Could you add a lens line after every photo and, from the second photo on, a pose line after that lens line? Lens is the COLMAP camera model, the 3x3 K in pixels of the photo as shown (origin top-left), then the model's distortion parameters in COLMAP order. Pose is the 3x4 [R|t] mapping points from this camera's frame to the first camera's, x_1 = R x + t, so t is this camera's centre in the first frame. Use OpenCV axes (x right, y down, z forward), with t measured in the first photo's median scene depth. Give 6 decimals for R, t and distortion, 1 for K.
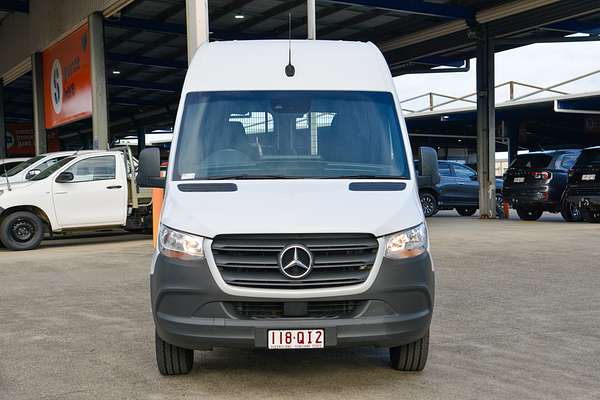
lens RADIAL K [[1059.1, 0, 298.1], [0, 1059.1, 199.2], [0, 0, 1]] dist [0.249865, 0.000000]
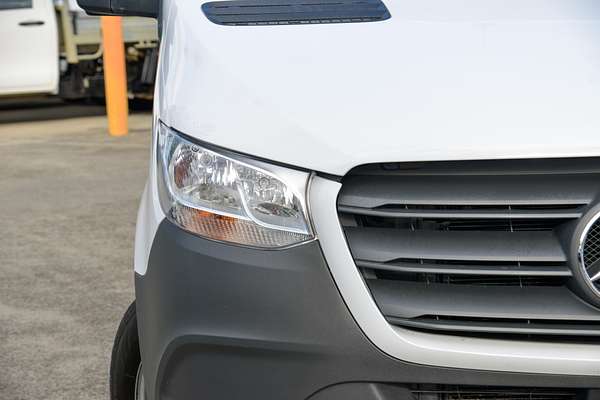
lens RADIAL K [[1443.9, 0, 302.5], [0, 1443.9, 199.1], [0, 0, 1]] dist [0.696539, 0.000000]
pose [[0.999828, -0.018491, 0.001738, -0.066589], [0.018202, 0.994190, 0.106090, -0.000821], [-0.003689, -0.106040, 0.994355, 0.421941]]
